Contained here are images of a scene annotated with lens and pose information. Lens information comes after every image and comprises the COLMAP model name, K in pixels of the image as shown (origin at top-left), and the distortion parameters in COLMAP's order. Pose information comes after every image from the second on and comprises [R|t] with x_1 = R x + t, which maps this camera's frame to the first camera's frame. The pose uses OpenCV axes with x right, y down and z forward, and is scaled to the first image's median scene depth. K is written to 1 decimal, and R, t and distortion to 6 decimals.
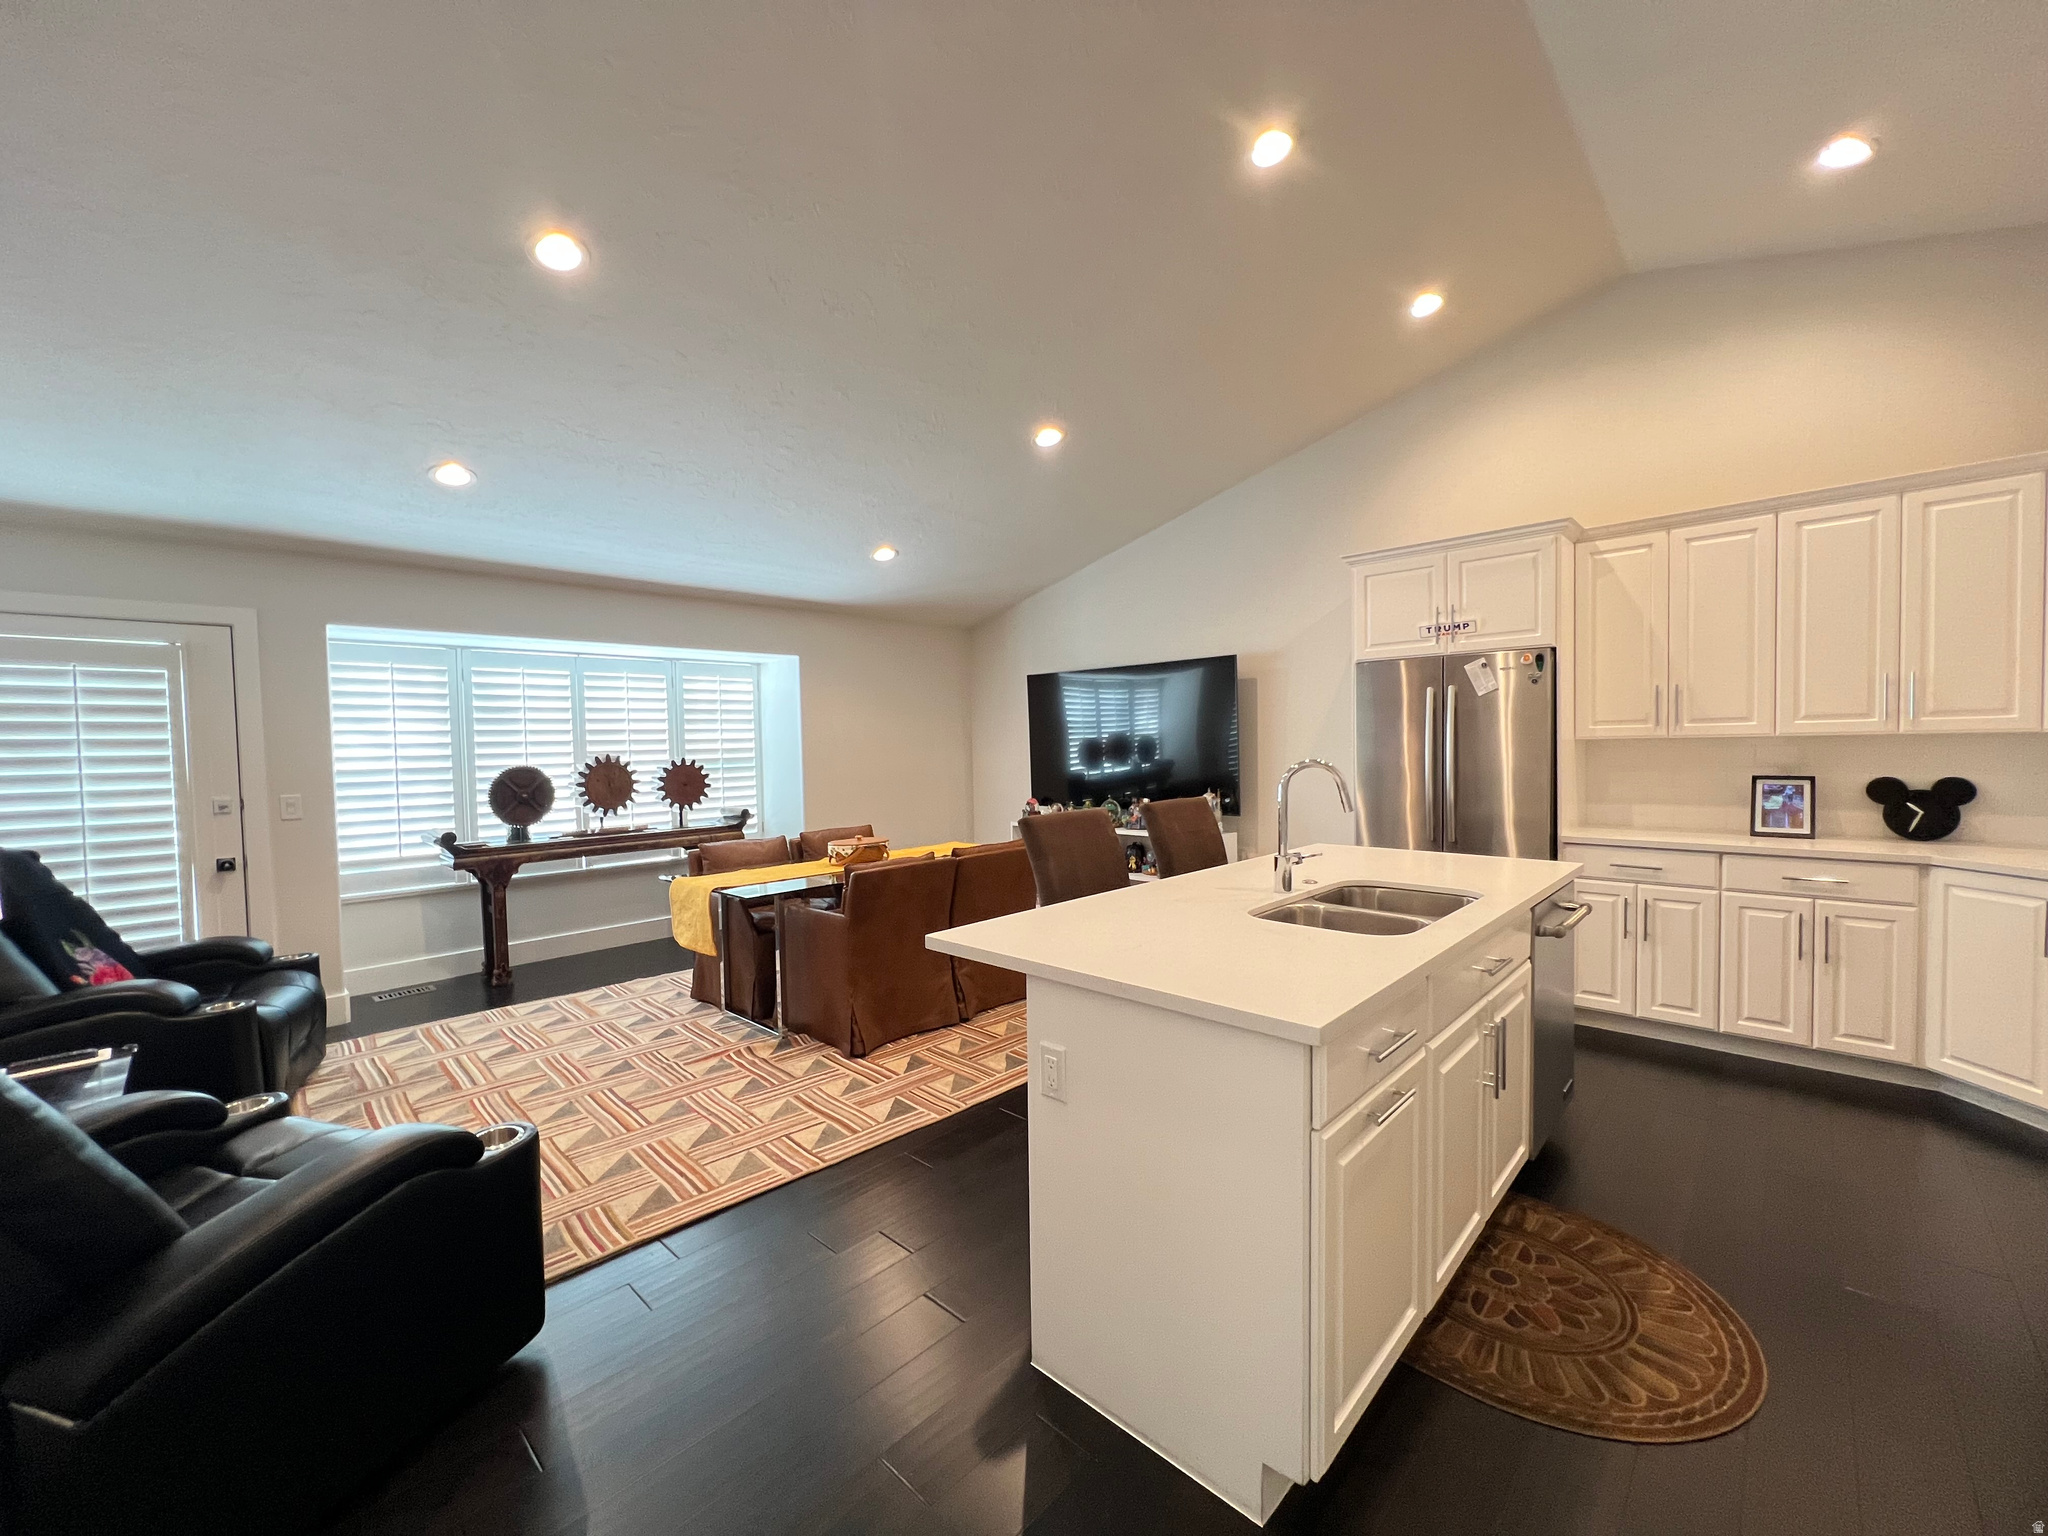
lens RADIAL K [[818.3, 0, 1024.2], [0, 818.3, 770.5], [0, 0, 1]] dist [-0.001490, 0.000466]
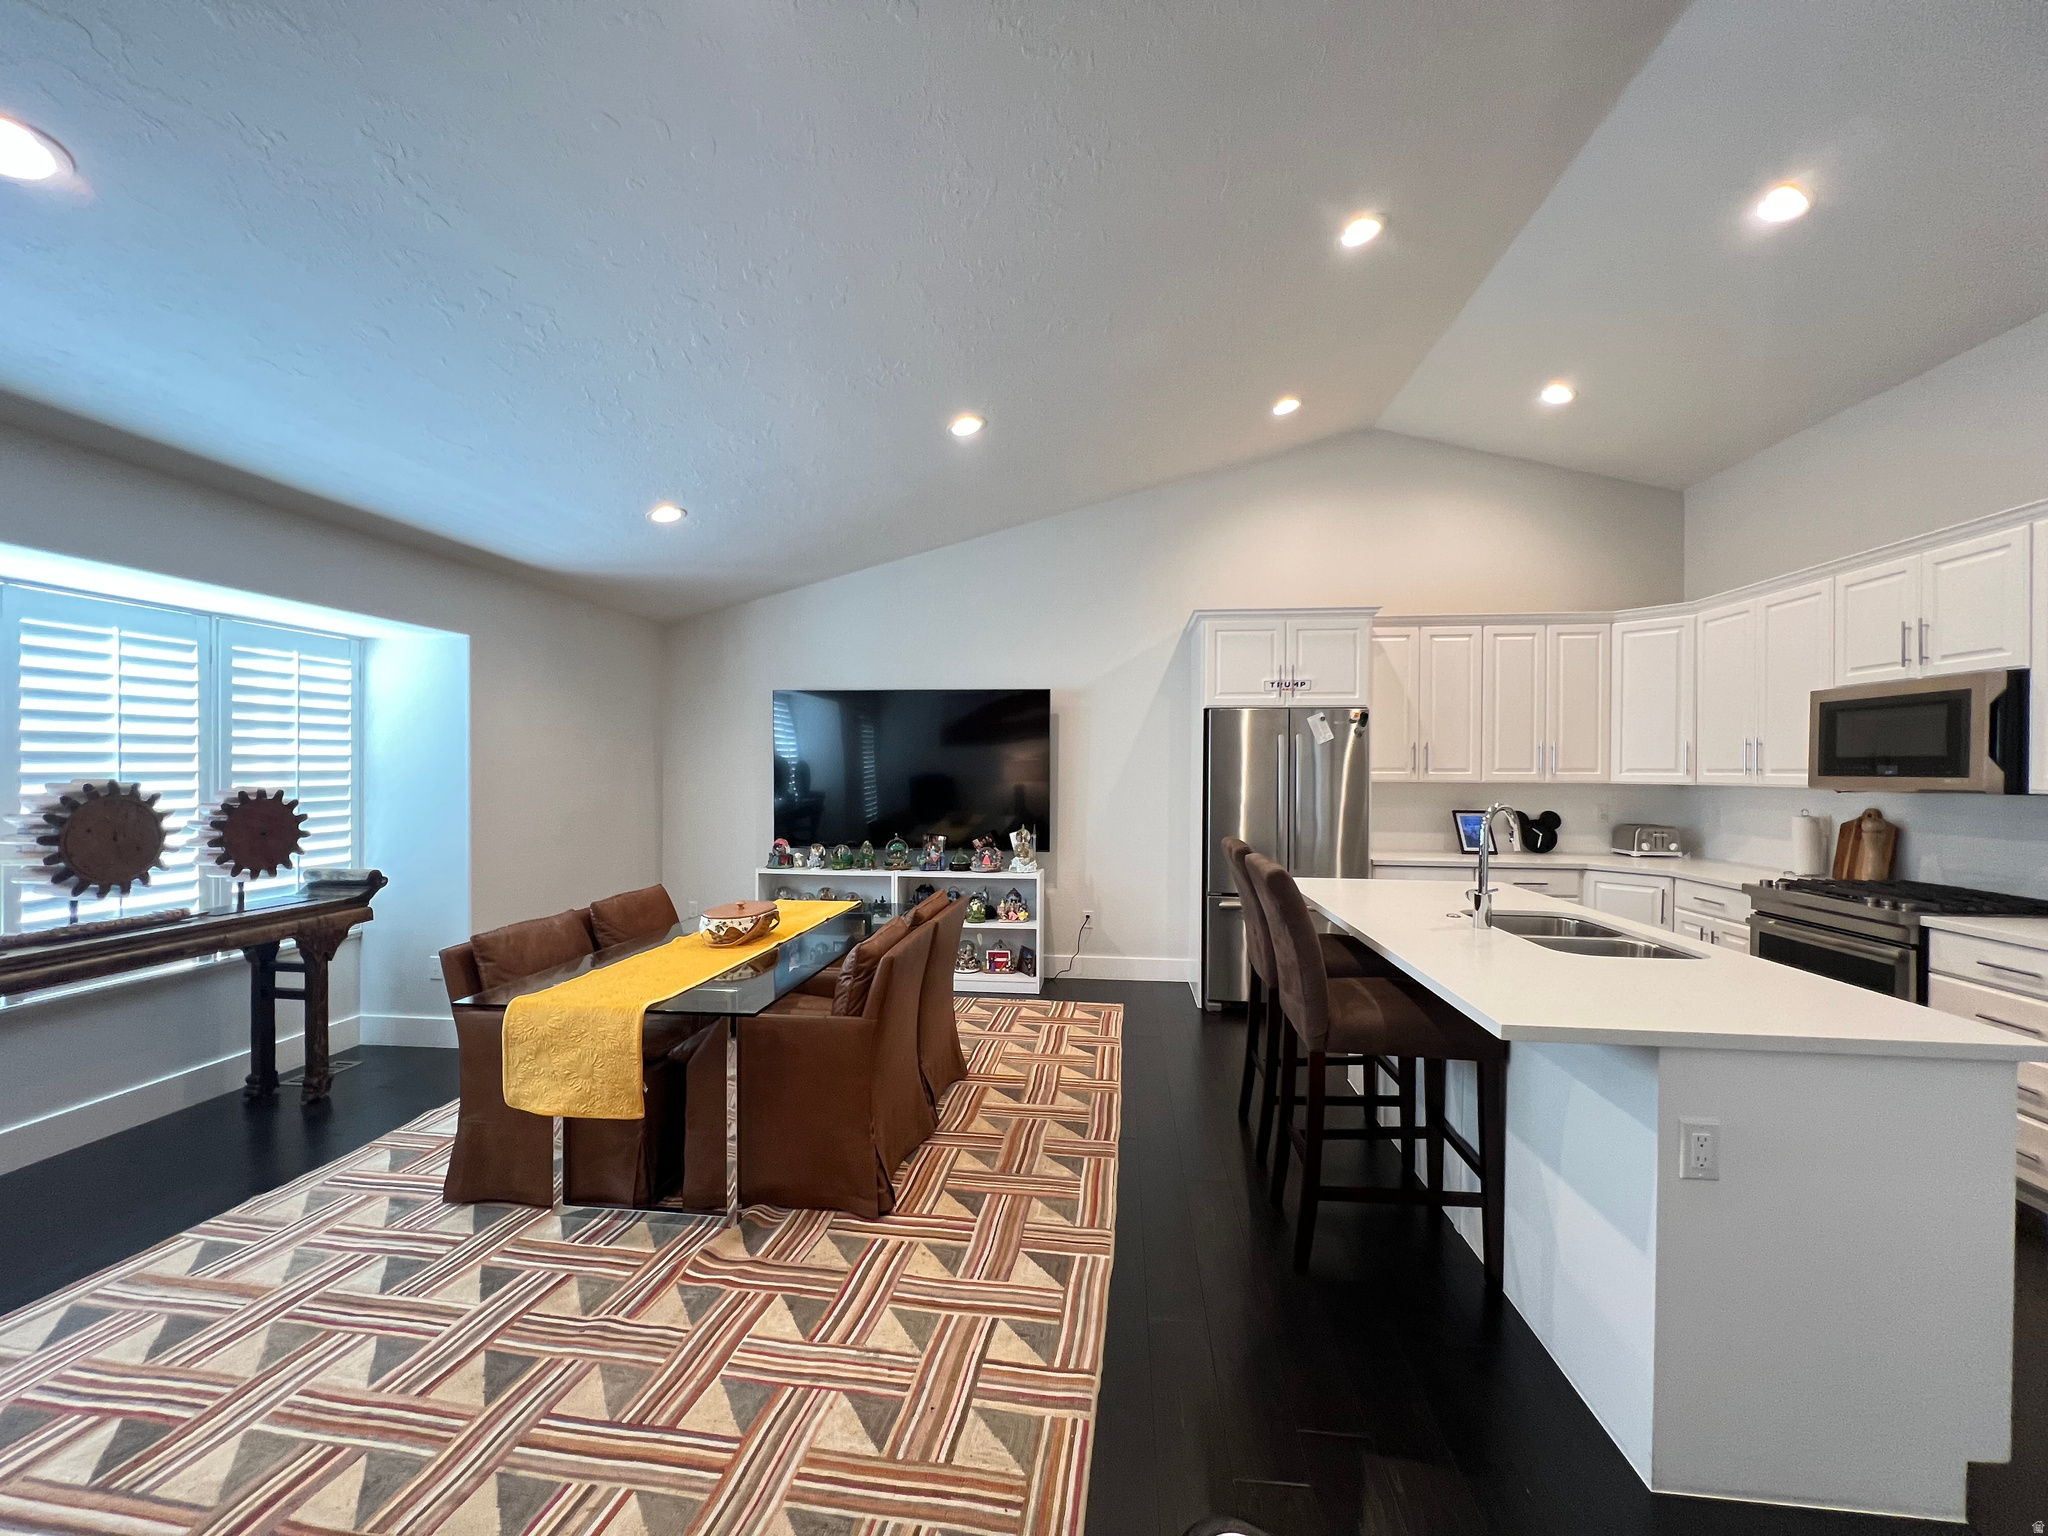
lens RADIAL K [[818.3, 0, 1026.9], [0, 818.3, 769.5], [0, 0, 1]] dist [-0.001490, 0.000466]
pose [[0.794978, 0.022238, 0.606230, -0.540068], [-0.000590, 0.999356, -0.035884, -0.012502], [-0.606637, 0.028169, 0.794479, 0.340667]]
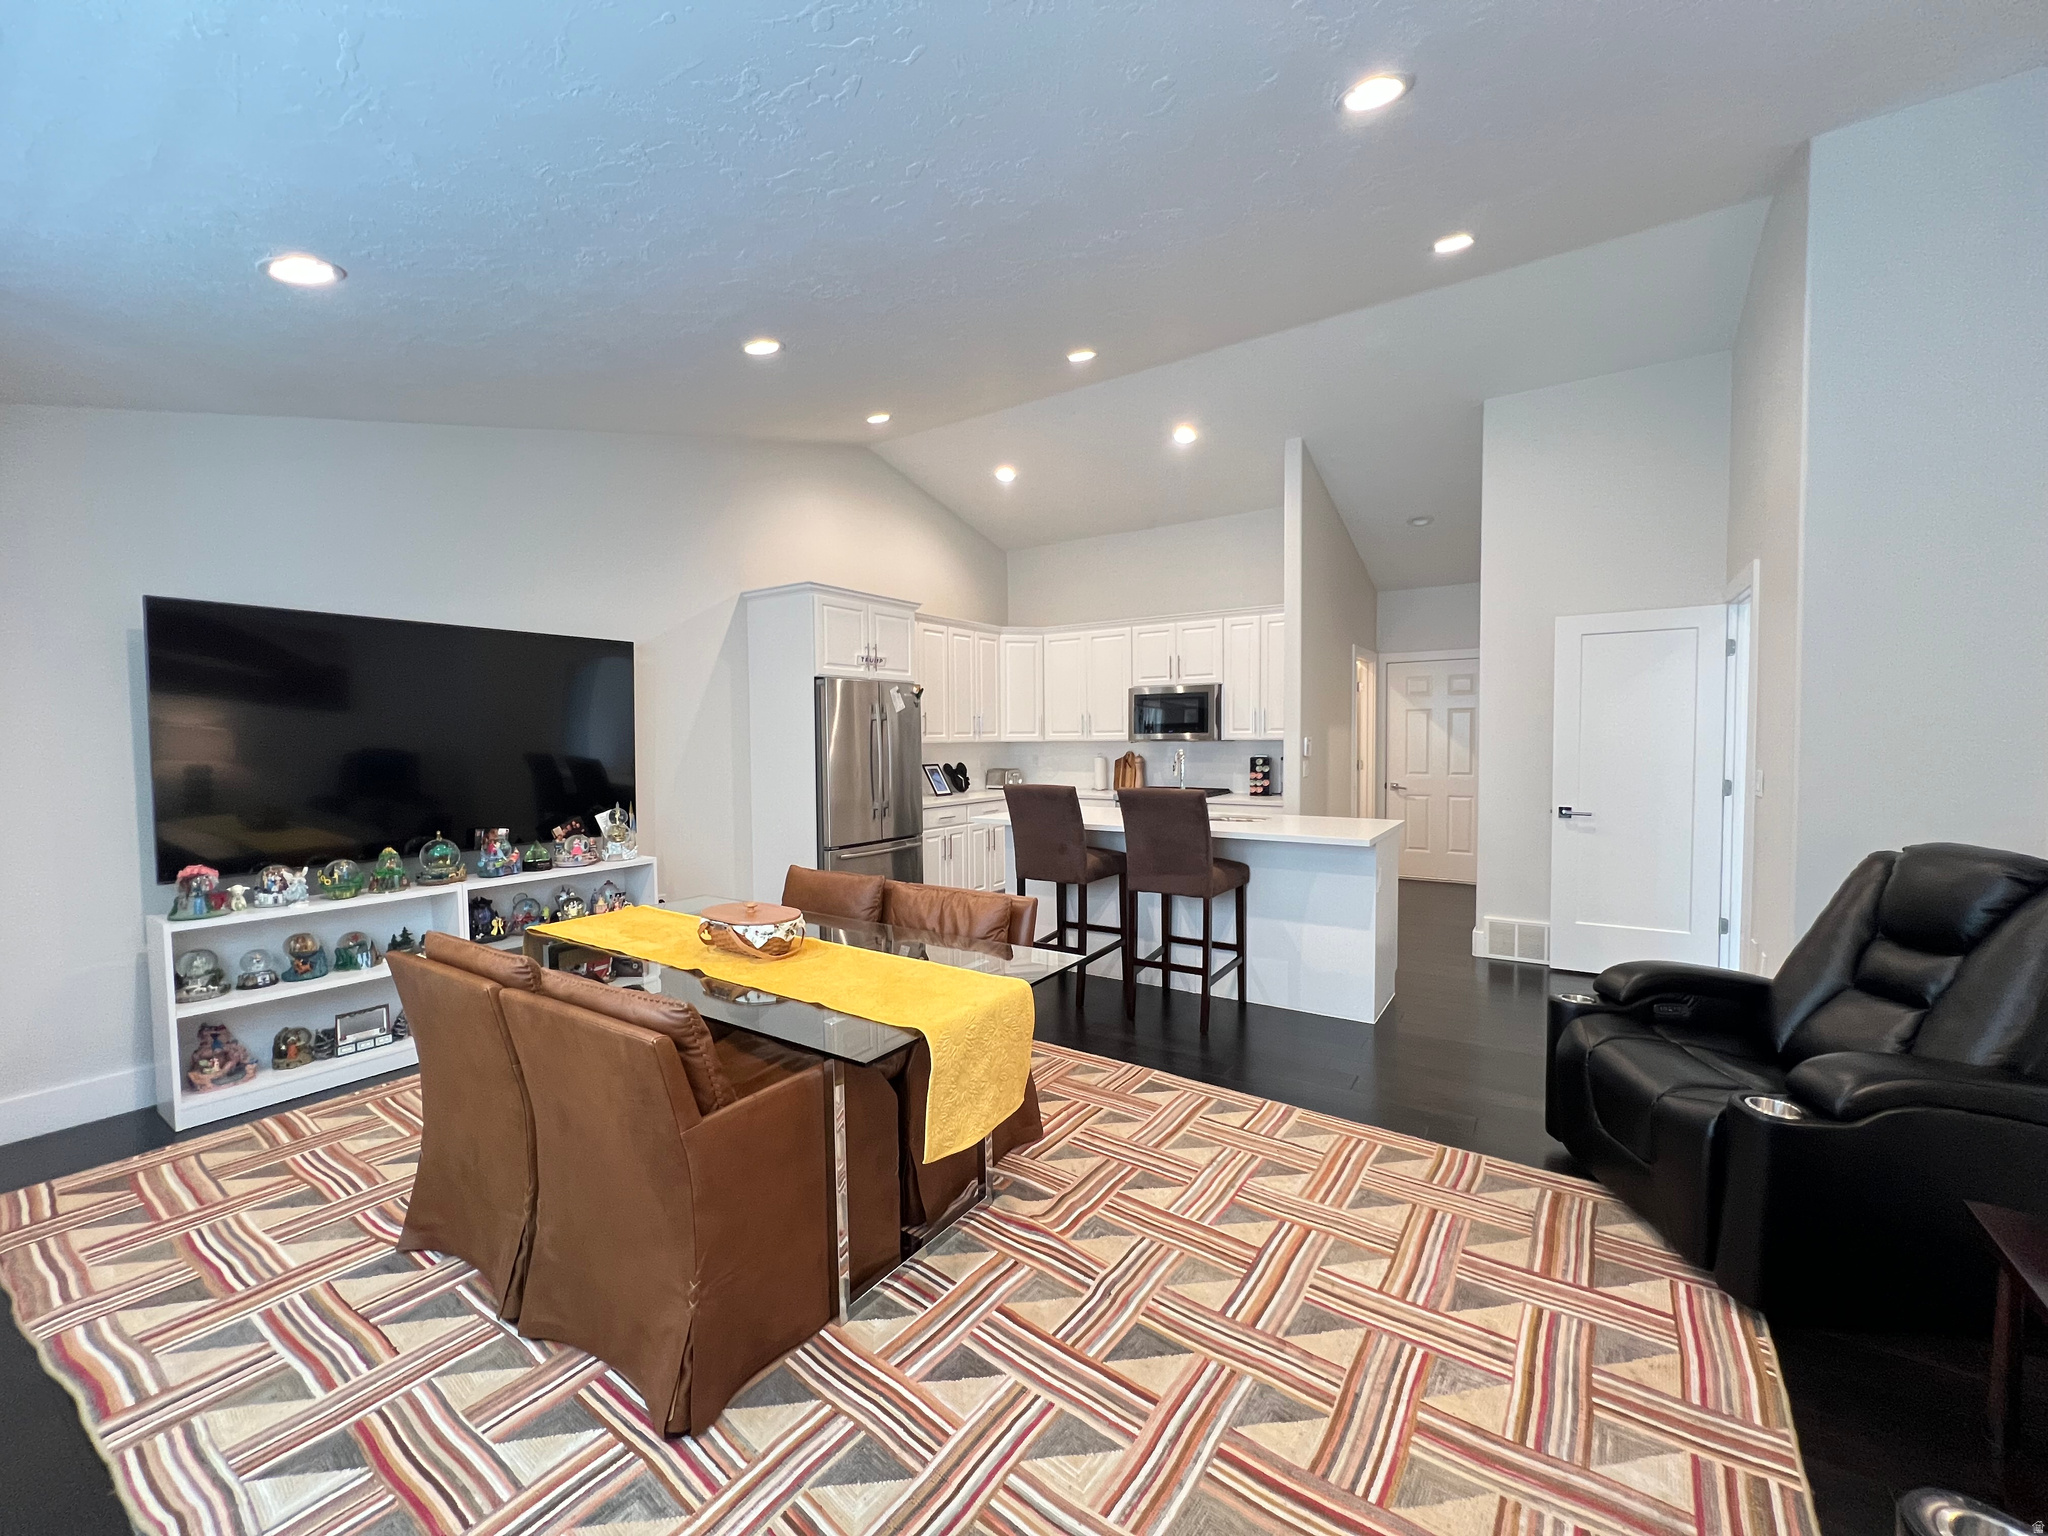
lens RADIAL K [[818.3, 0, 1026.4], [0, 818.3, 771.5], [0, 0, 1]] dist [-0.001490, 0.000466]
pose [[-0.176334, -0.020974, 0.984107, -0.962343], [0.045619, 0.998525, 0.029456, -0.021529], [-0.983273, 0.050088, -0.175117, 1.117105]]
